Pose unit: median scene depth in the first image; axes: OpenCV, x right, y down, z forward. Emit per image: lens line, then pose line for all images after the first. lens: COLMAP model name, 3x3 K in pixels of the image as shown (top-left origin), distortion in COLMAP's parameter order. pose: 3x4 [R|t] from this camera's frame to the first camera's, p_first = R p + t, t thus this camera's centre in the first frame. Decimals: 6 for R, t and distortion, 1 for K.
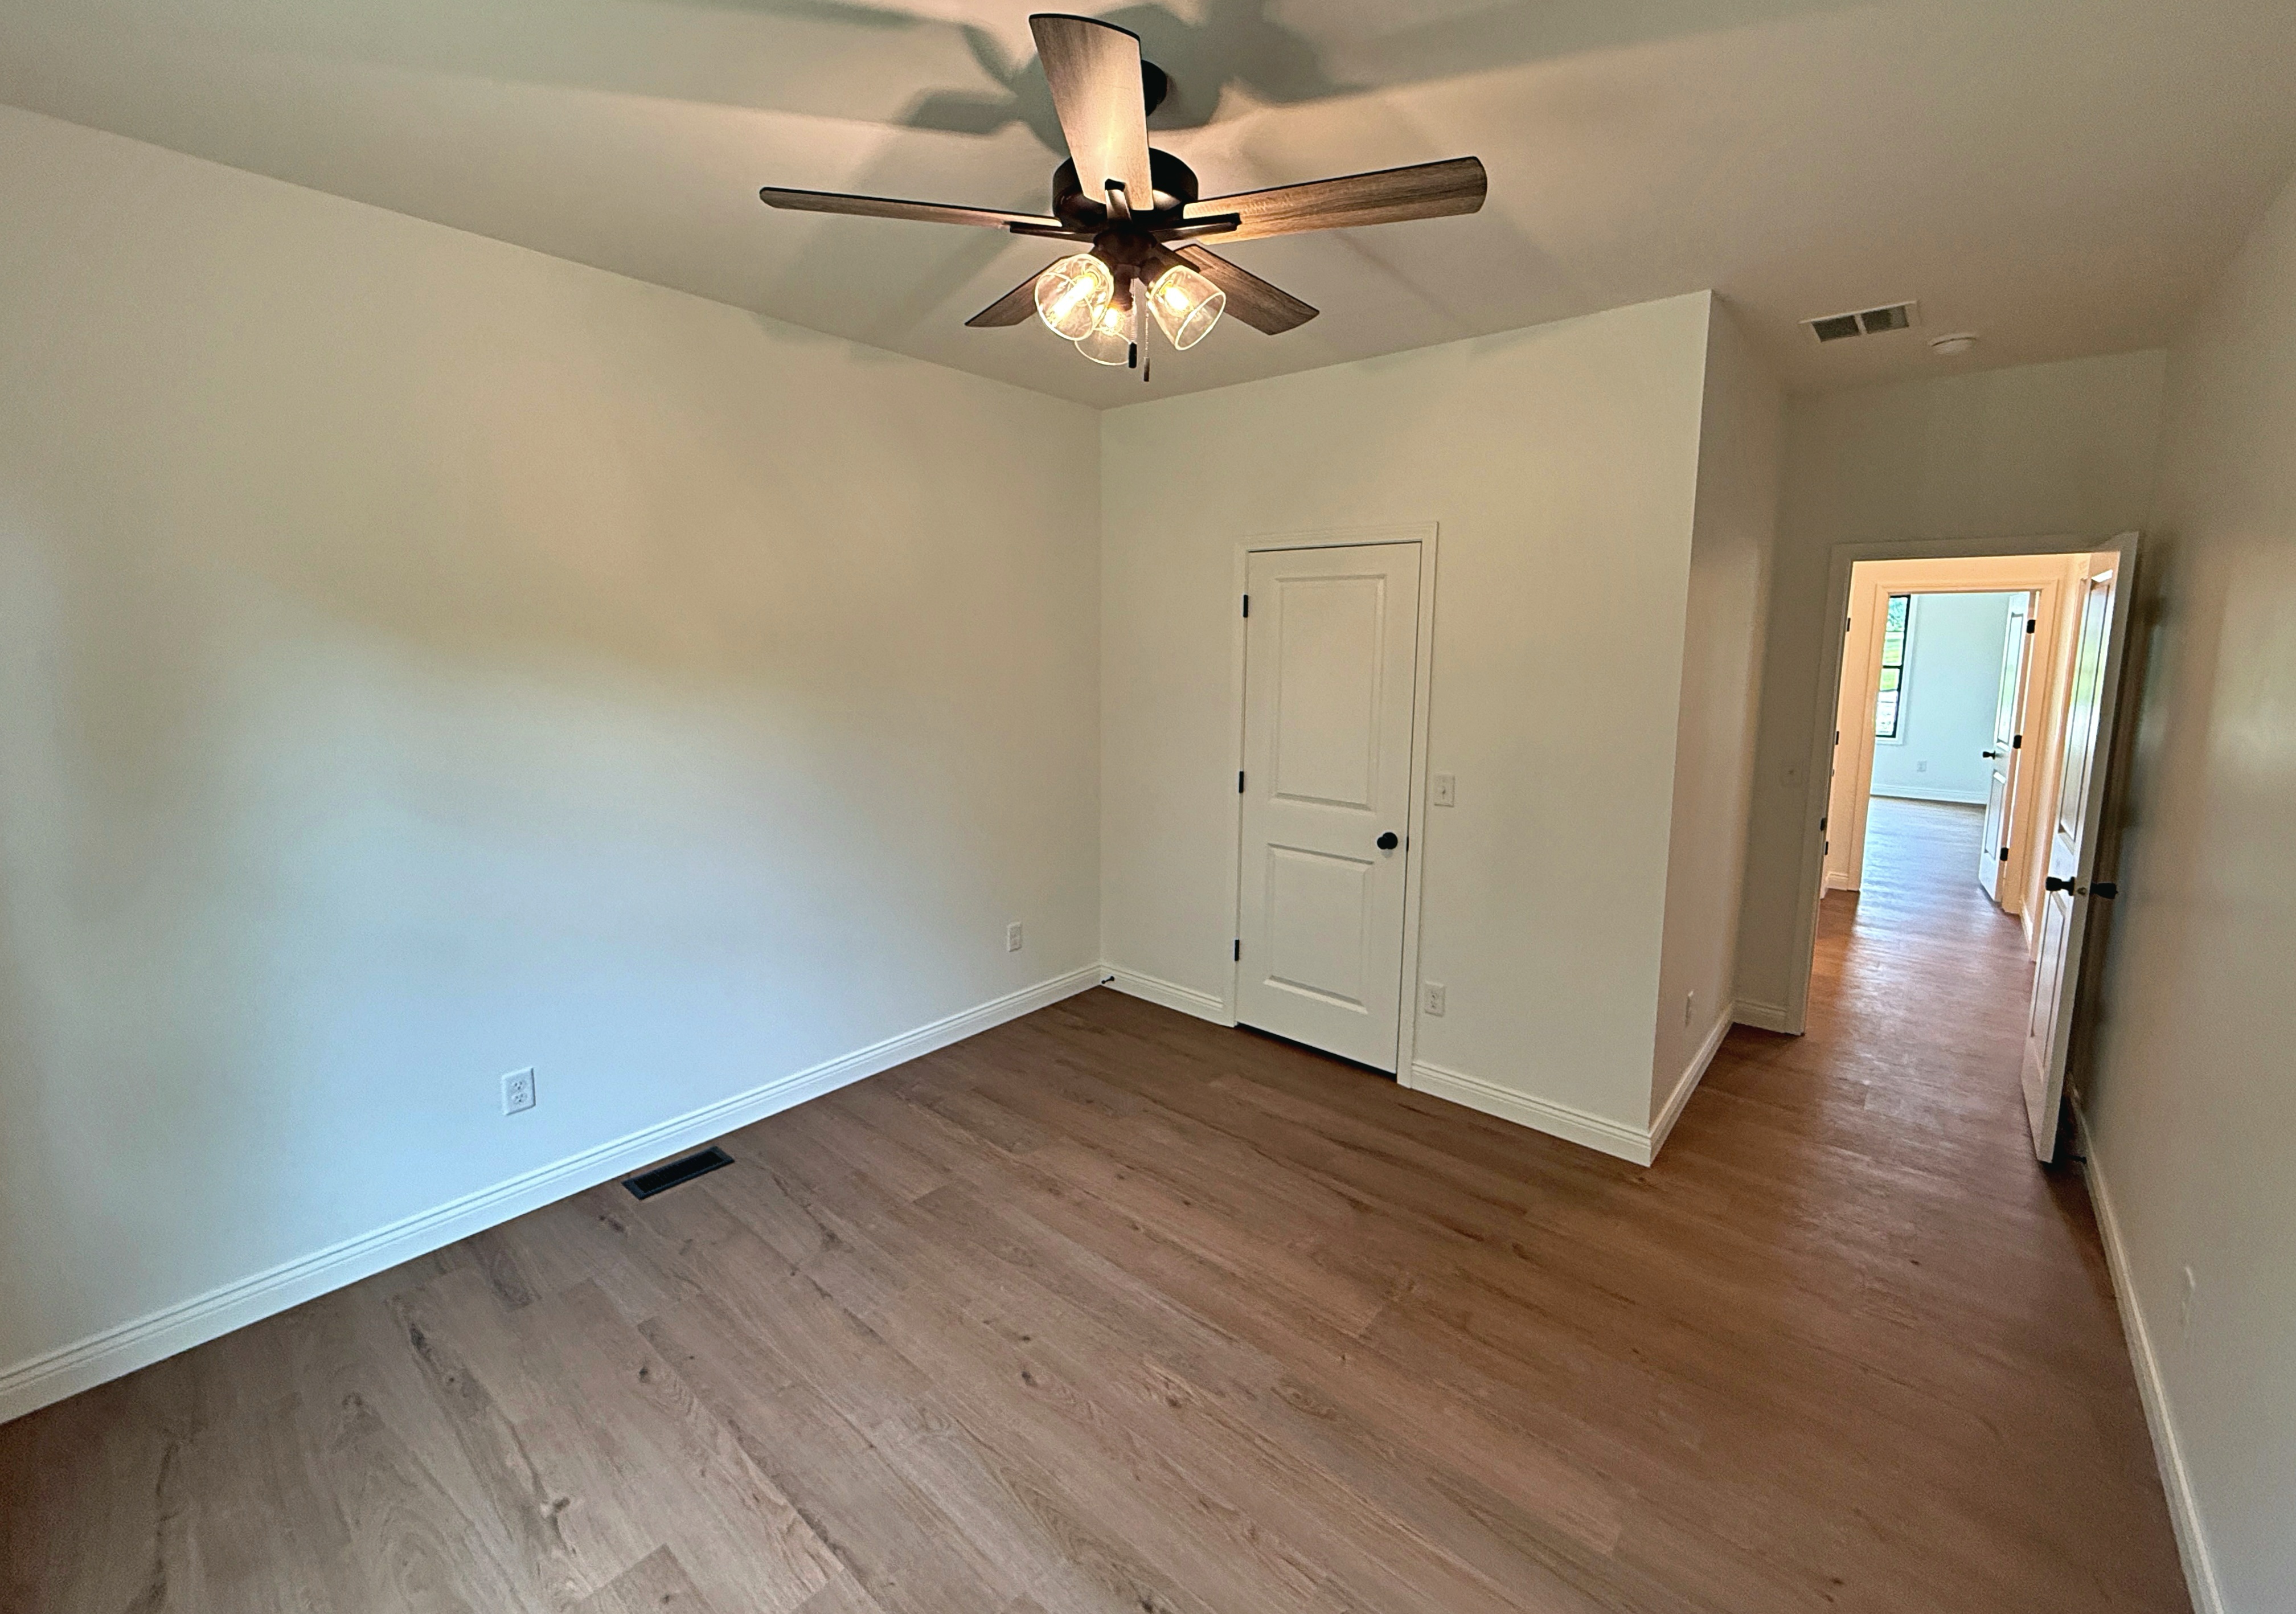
lens RADIAL K [[947.5, 0, 1147.1], [0, 947.5, 752.8], [0, 0, 1]] dist [-0.003048, -0.000212]
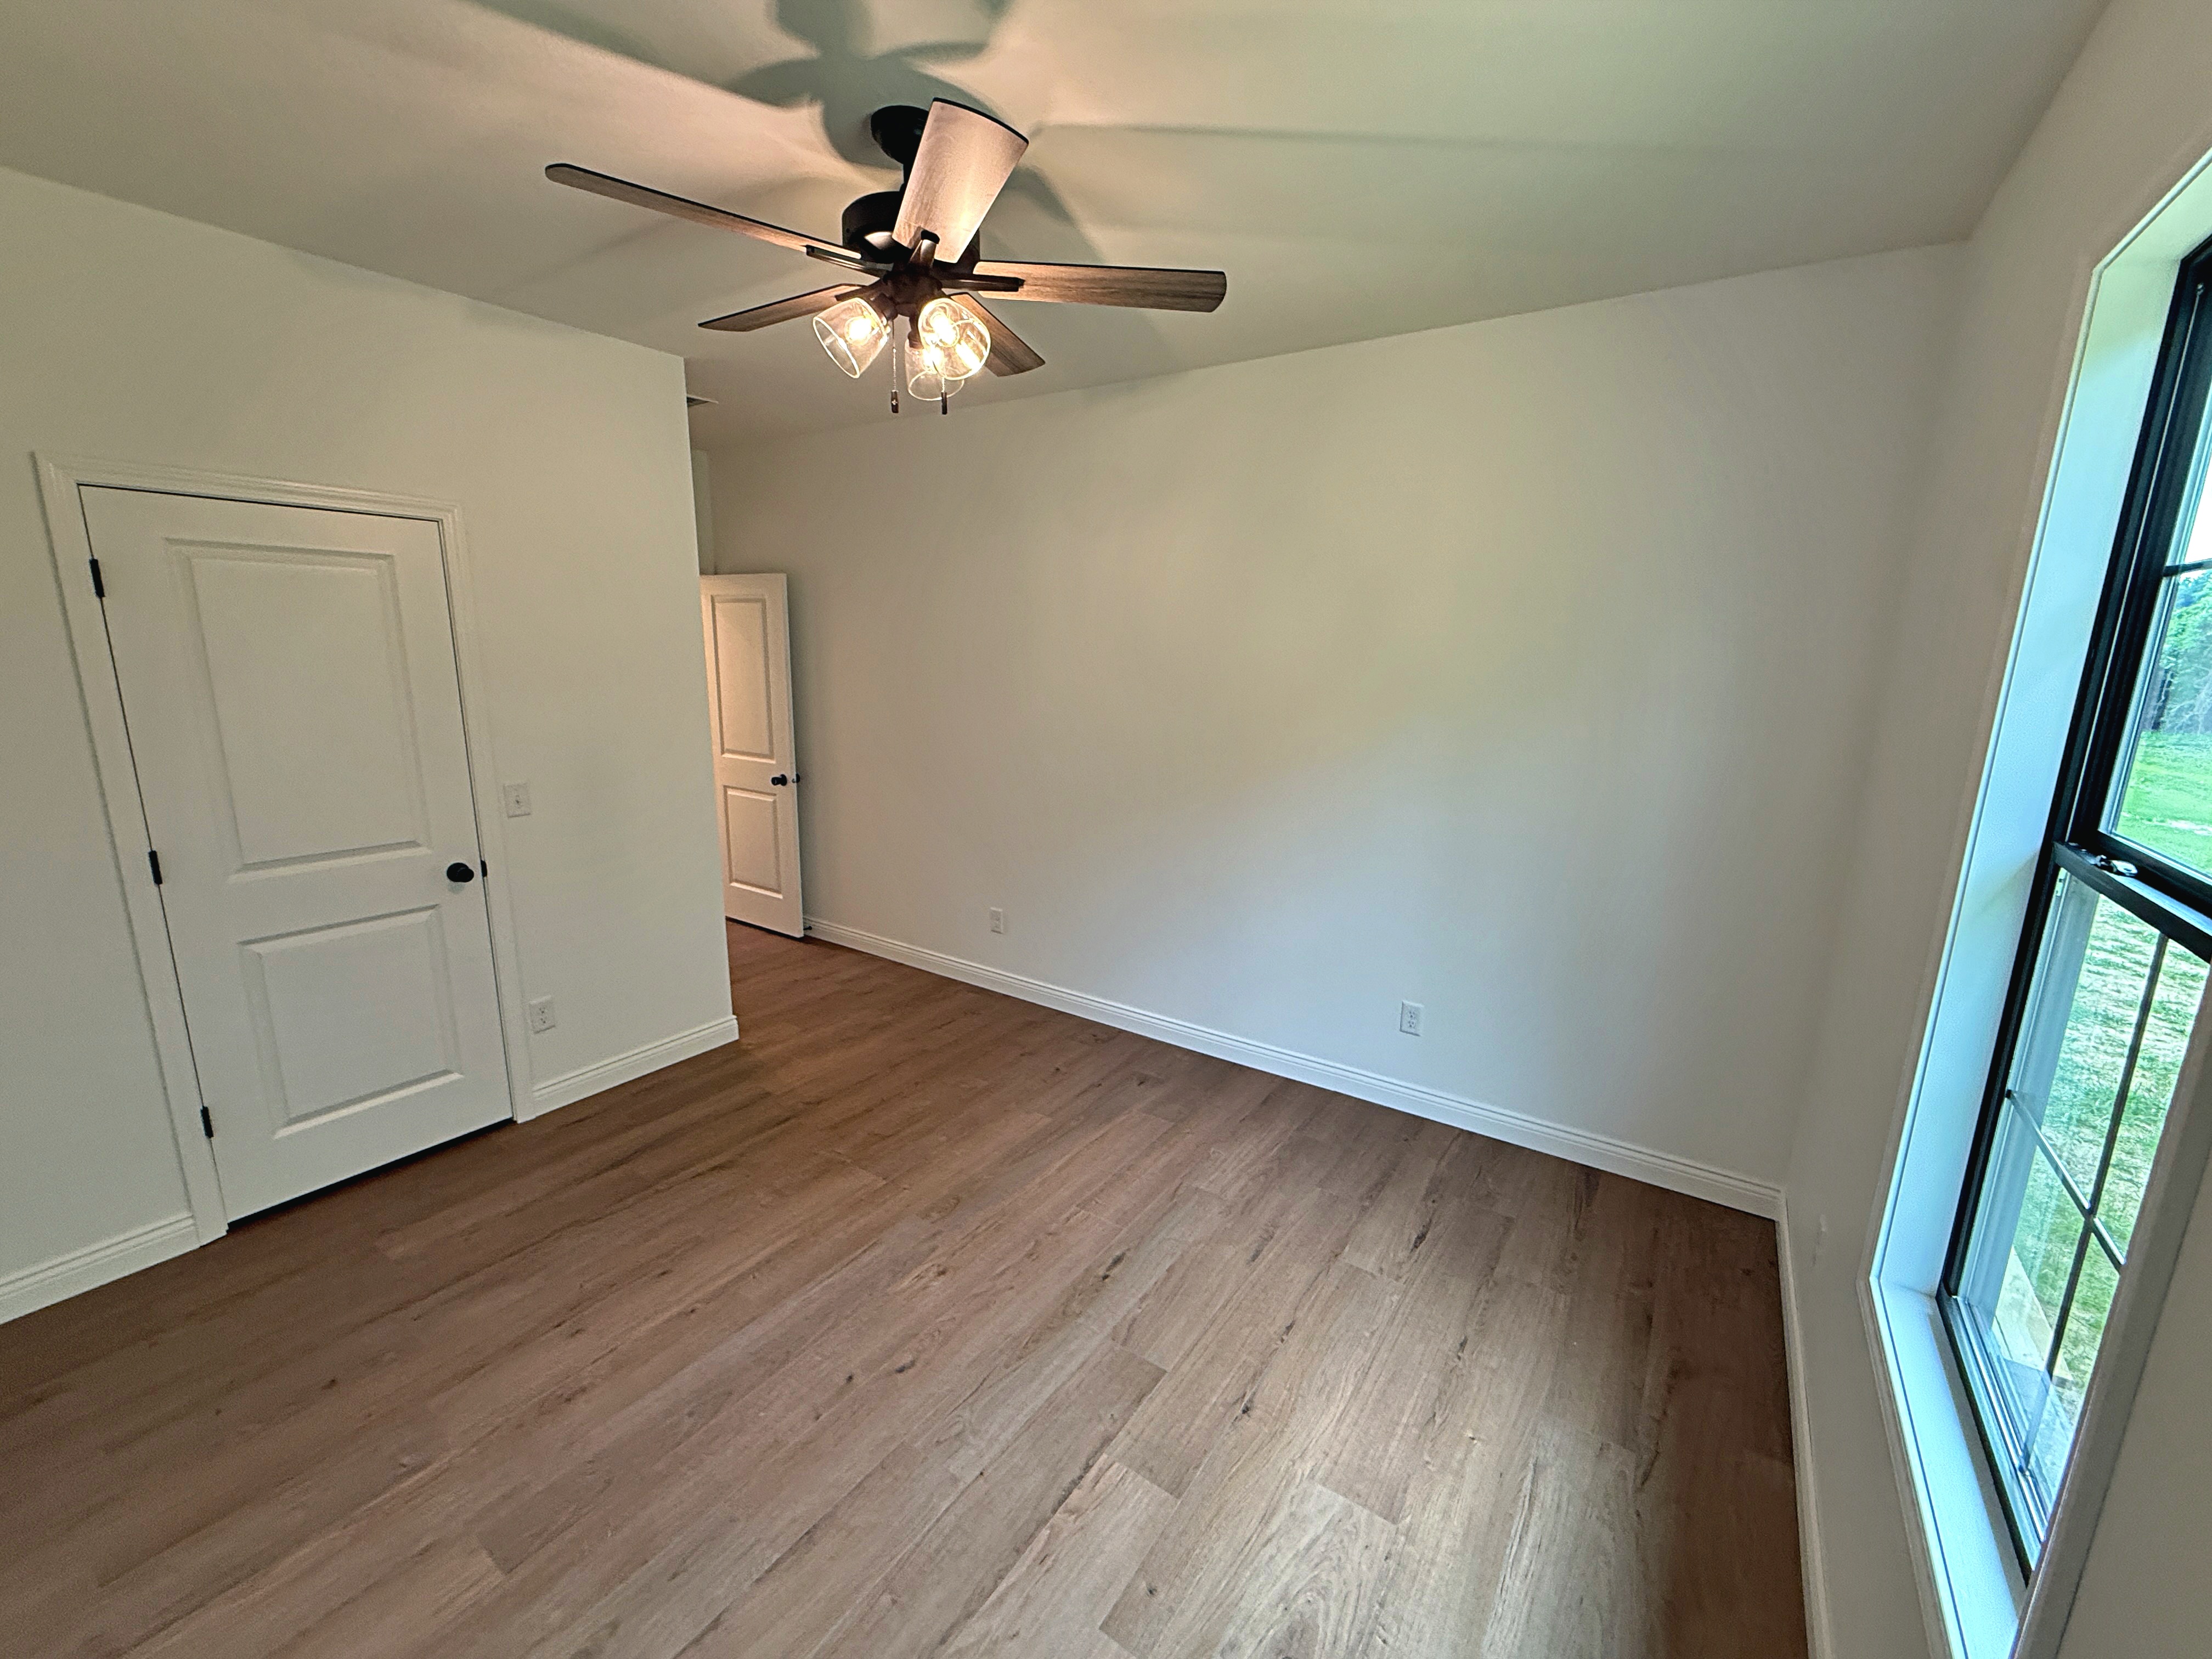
lens RADIAL K [[902.9, 0, 1106.0], [0, 902.9, 829.5], [0, 0, 1]] dist [-0.000247, -0.000241]
pose [[-0.105511, -0.217660, 0.970305, -0.915914], [0.097495, 0.968786, 0.227921, -0.115458], [-0.989627, 0.118648, -0.080997, 0.728224]]
